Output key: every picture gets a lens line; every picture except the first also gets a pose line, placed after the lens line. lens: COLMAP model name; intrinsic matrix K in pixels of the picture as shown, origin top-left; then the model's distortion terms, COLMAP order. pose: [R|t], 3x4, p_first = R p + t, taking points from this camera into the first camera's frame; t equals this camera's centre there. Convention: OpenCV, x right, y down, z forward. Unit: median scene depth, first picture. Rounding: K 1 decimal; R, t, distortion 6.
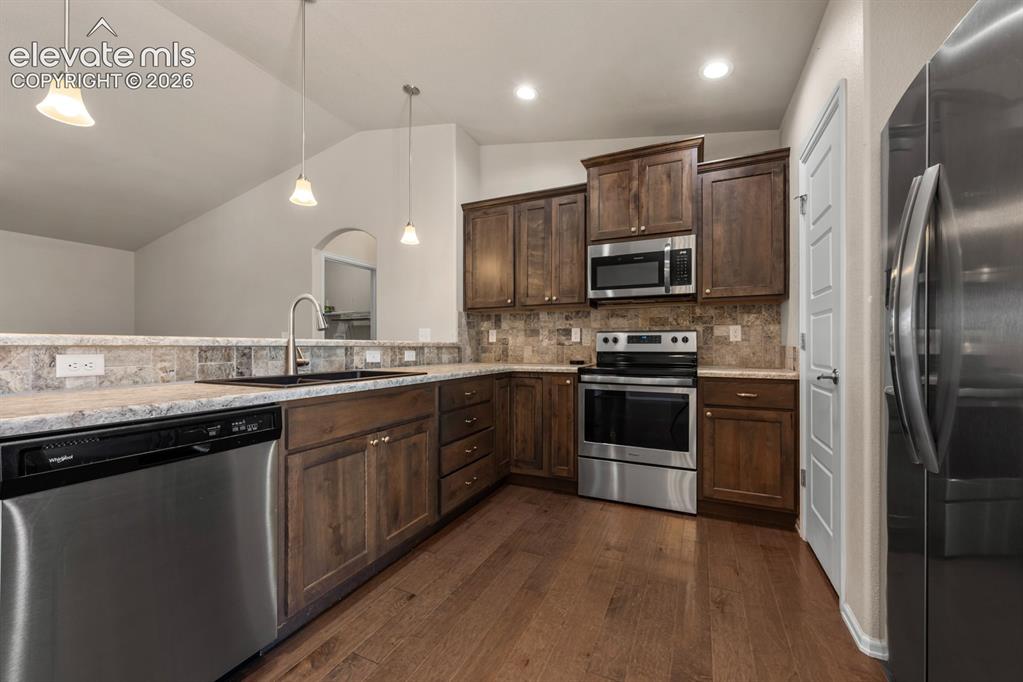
lens RADIAL K [[408.3, 0, 508.3], [0, 408.3, 345.1], [0, 0, 1]] dist [0.002976, -0.000421]
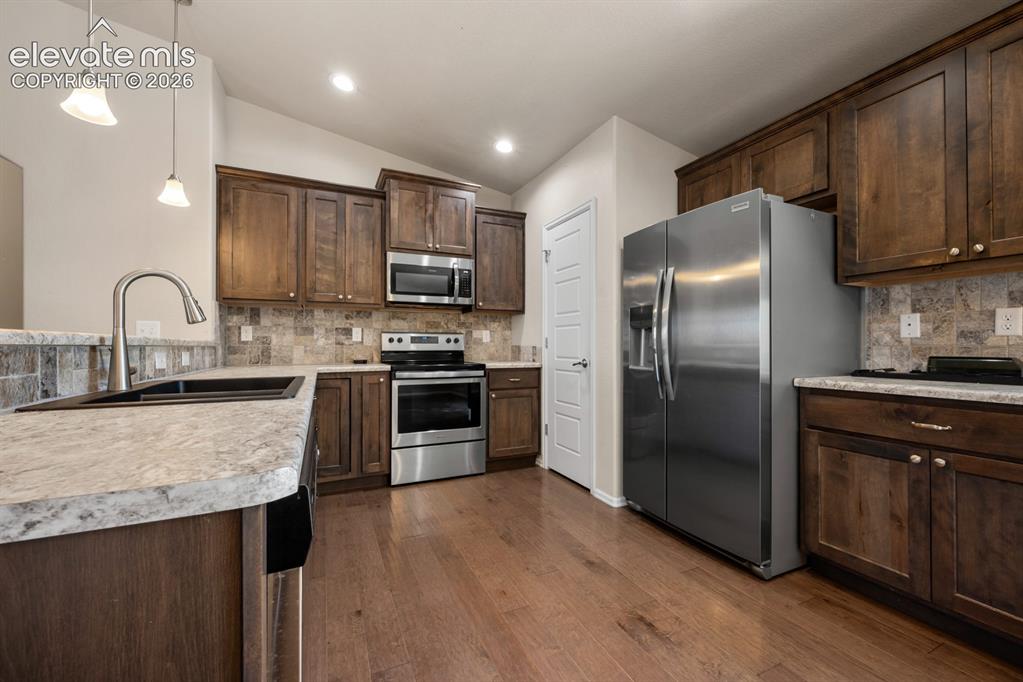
lens RADIAL K [[408.3, 0, 510.3], [0, 408.3, 344.1], [0, 0, 1]] dist [0.002976, -0.000421]
pose [[0.637824, 0.003181, 0.770175, -0.441067], [-0.001919, 0.999995, -0.002542, 0.000535], [-0.770179, 0.000143, 0.637827, 0.079465]]
